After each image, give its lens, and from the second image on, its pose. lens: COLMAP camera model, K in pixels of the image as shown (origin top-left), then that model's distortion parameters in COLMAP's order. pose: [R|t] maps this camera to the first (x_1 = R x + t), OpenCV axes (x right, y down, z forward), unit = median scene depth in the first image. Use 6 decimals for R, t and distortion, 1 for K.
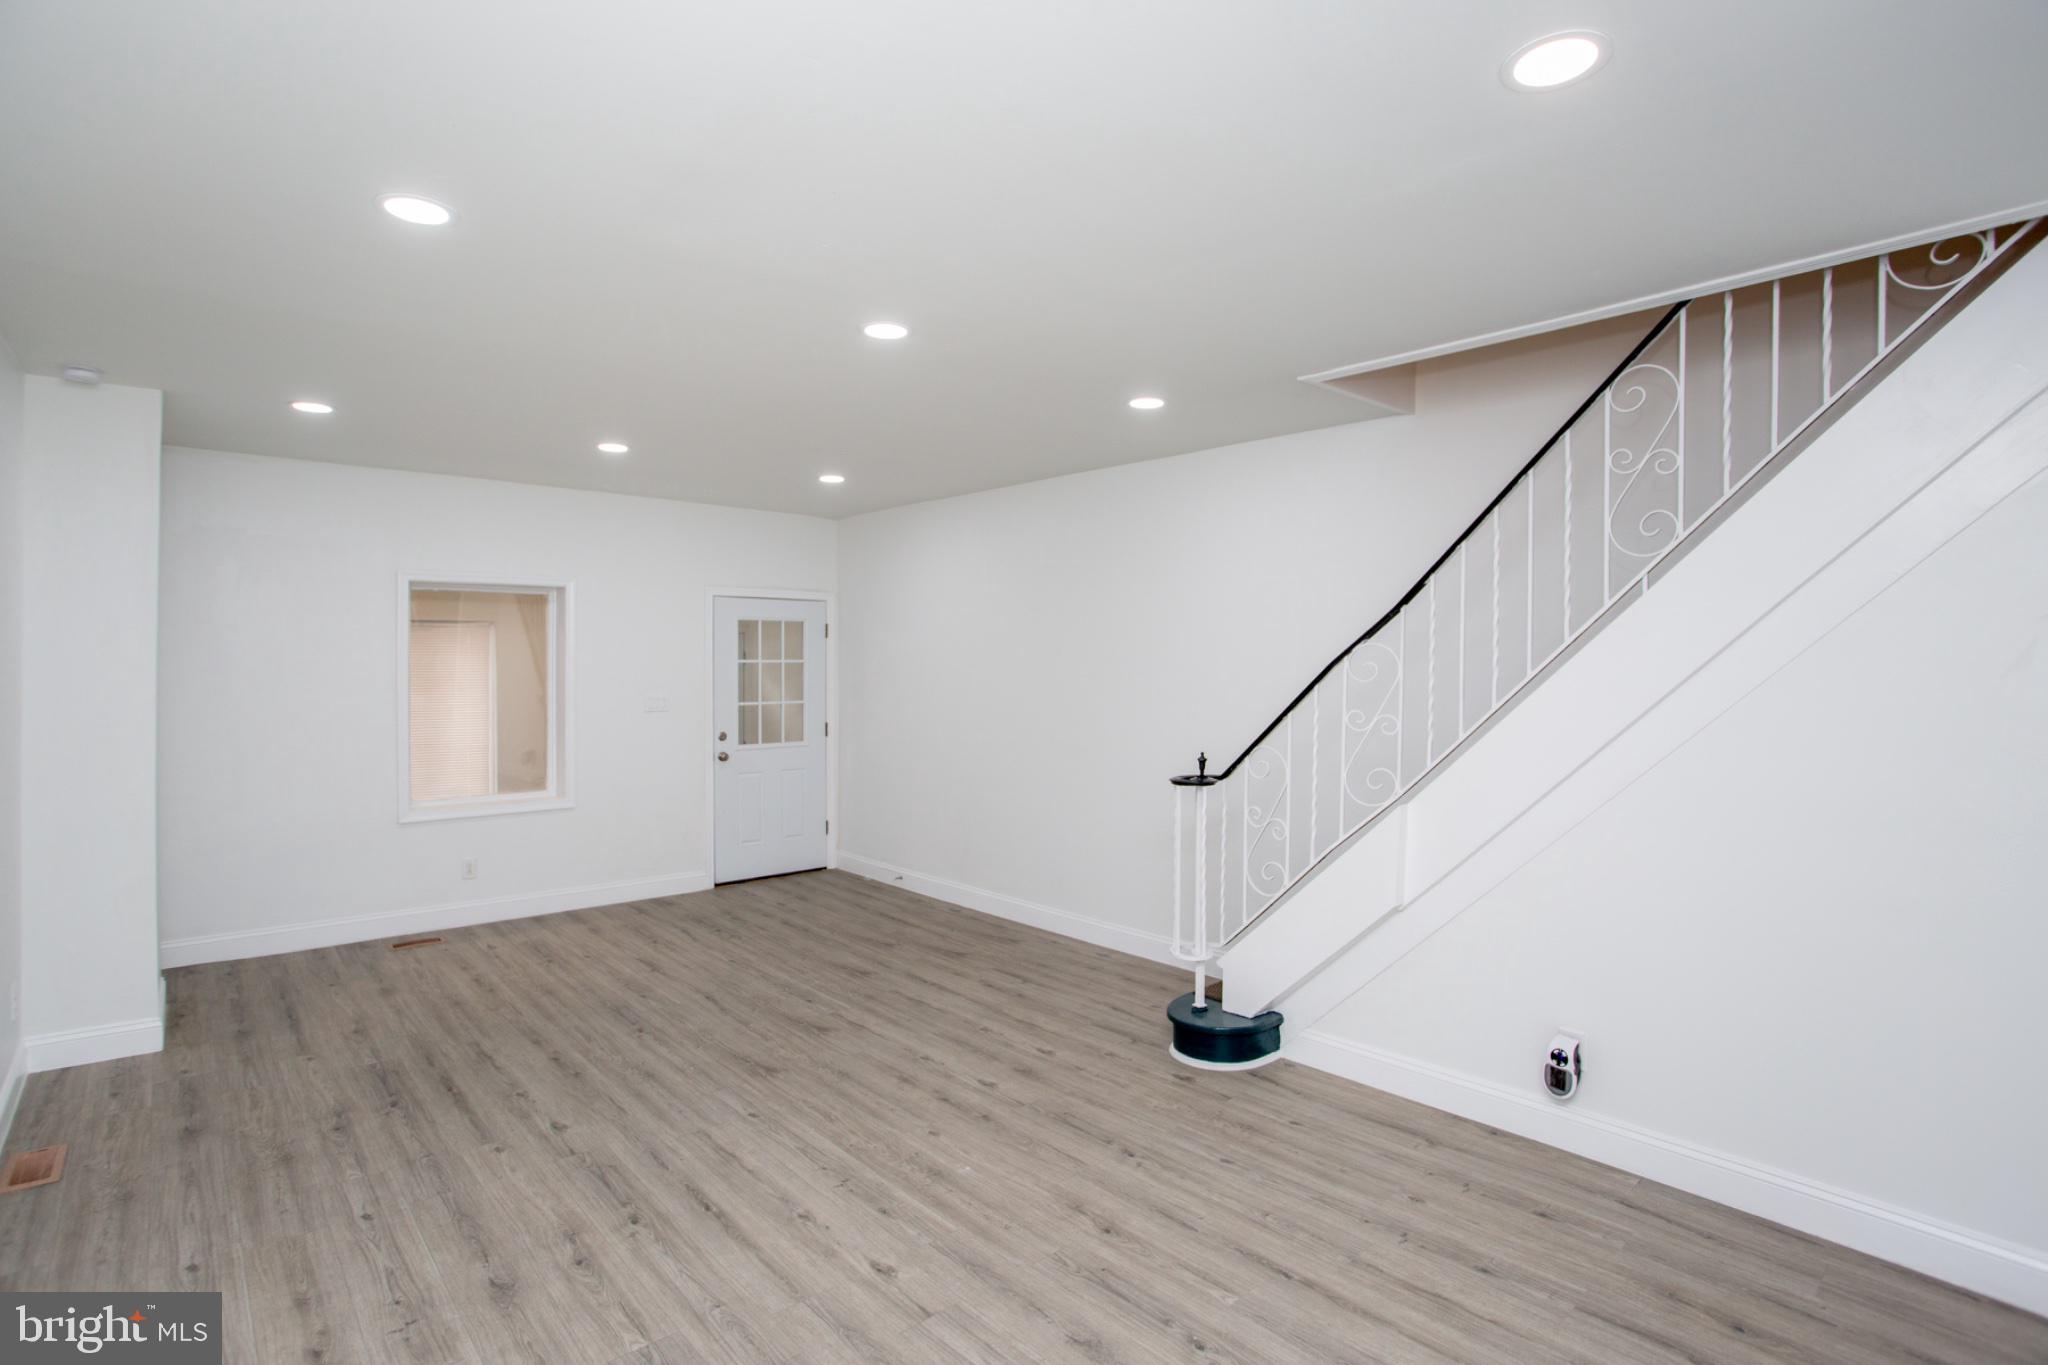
lens RADIAL K [[990.6, 0, 1013.1], [0, 990.6, 670.1], [0, 0, 1]] dist [-0.079683, 0.034351]
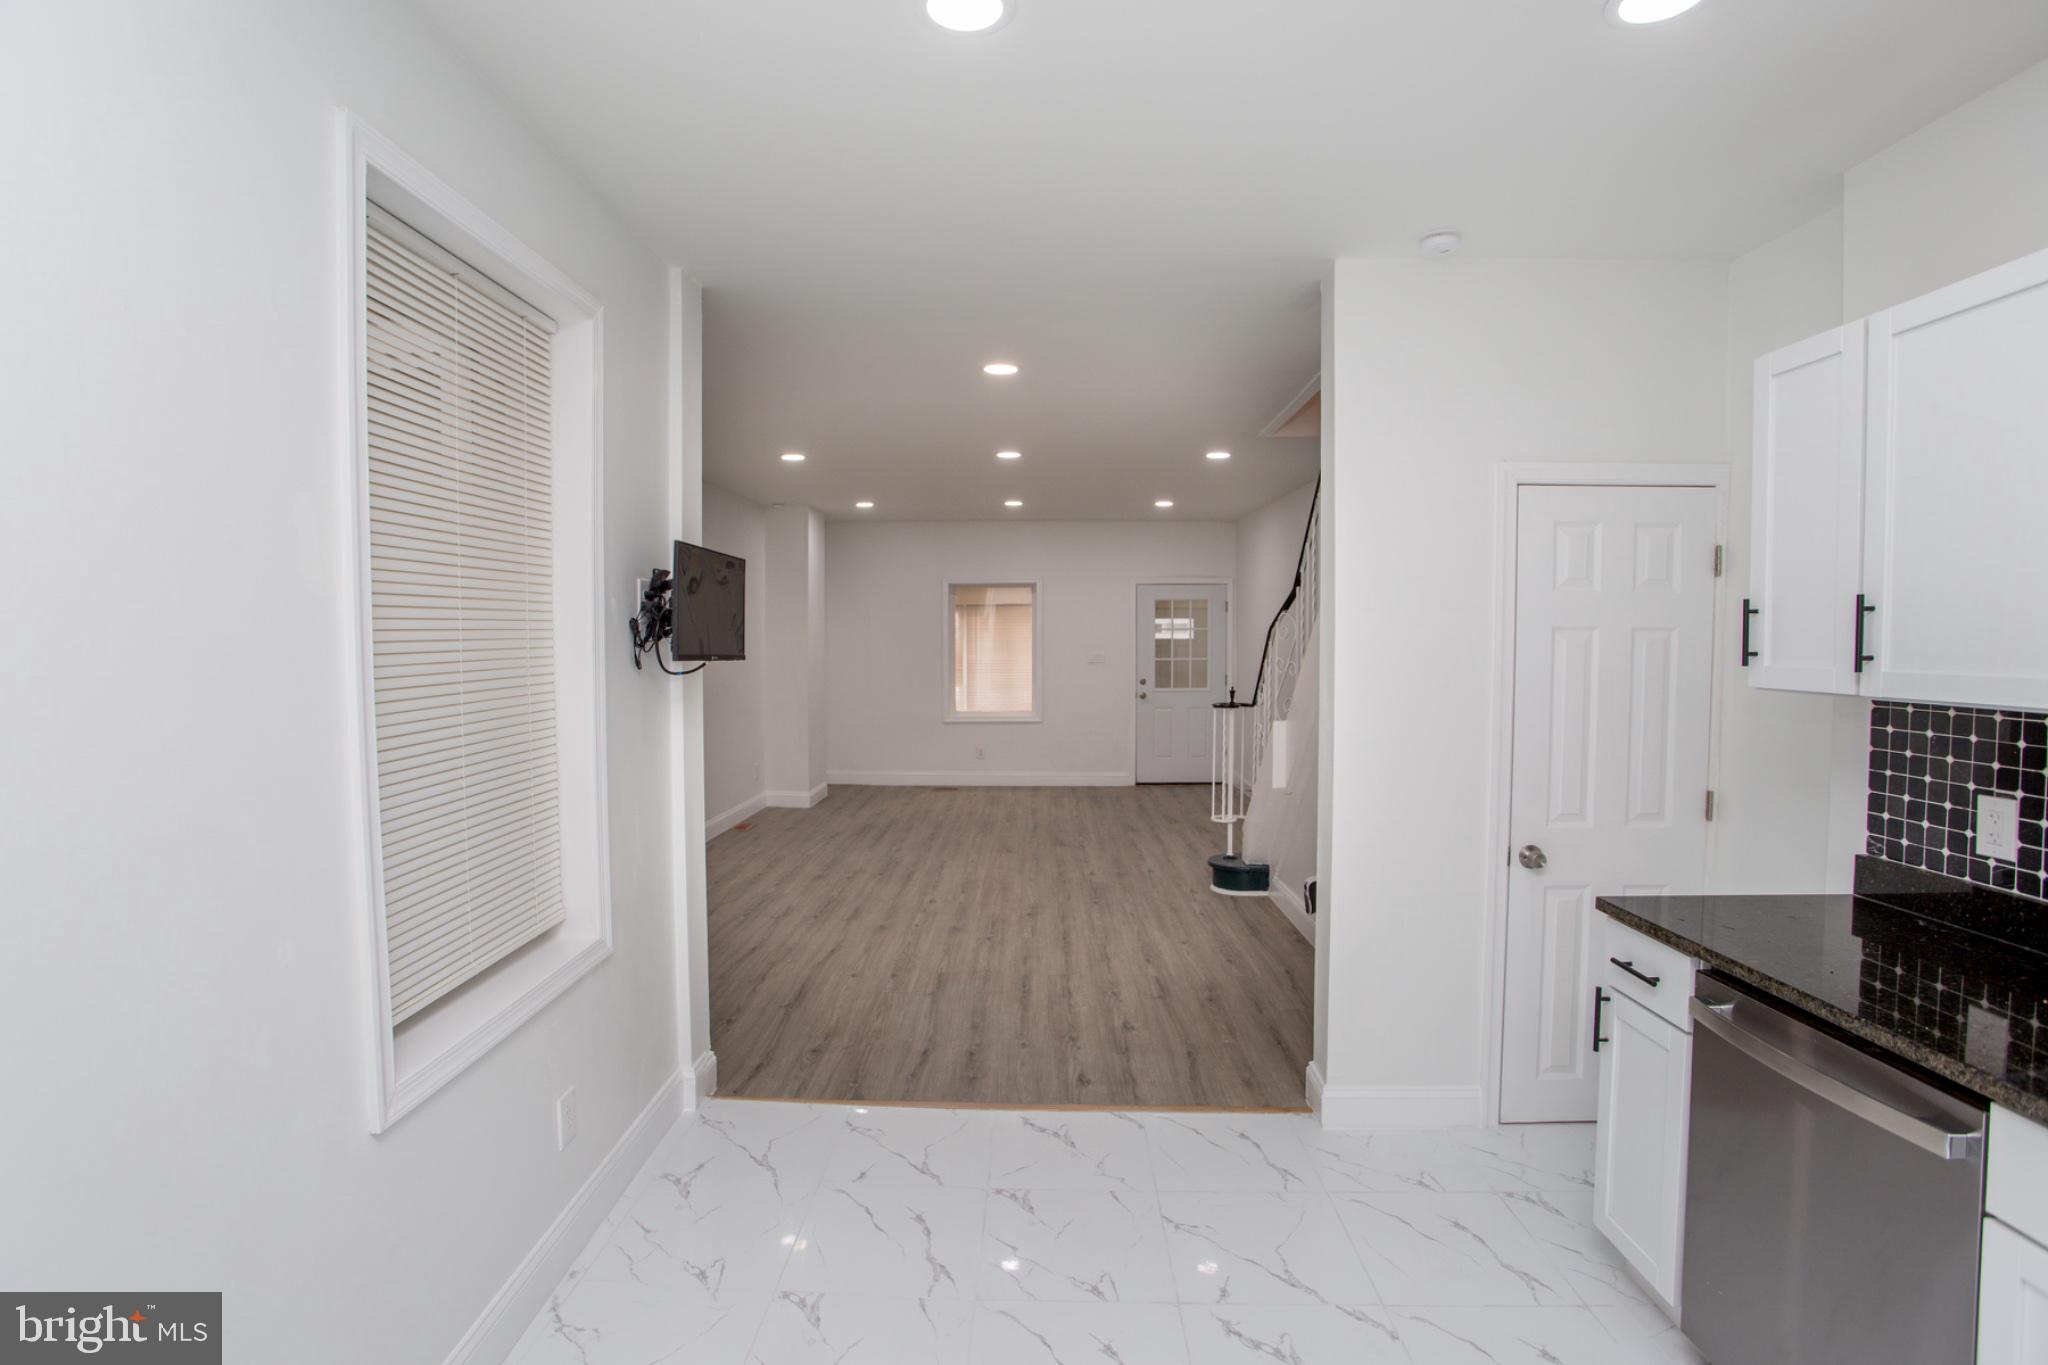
lens RADIAL K [[990.6, 0, 1013.1], [0, 990.6, 670.1], [0, 0, 1]] dist [-0.079683, 0.034351]
pose [[0.727776, 0.021607, -0.685474, 0.983940], [-0.000938, 0.999534, 0.030510, 0.011632], [0.685814, -0.021561, 0.727457, -0.328230]]
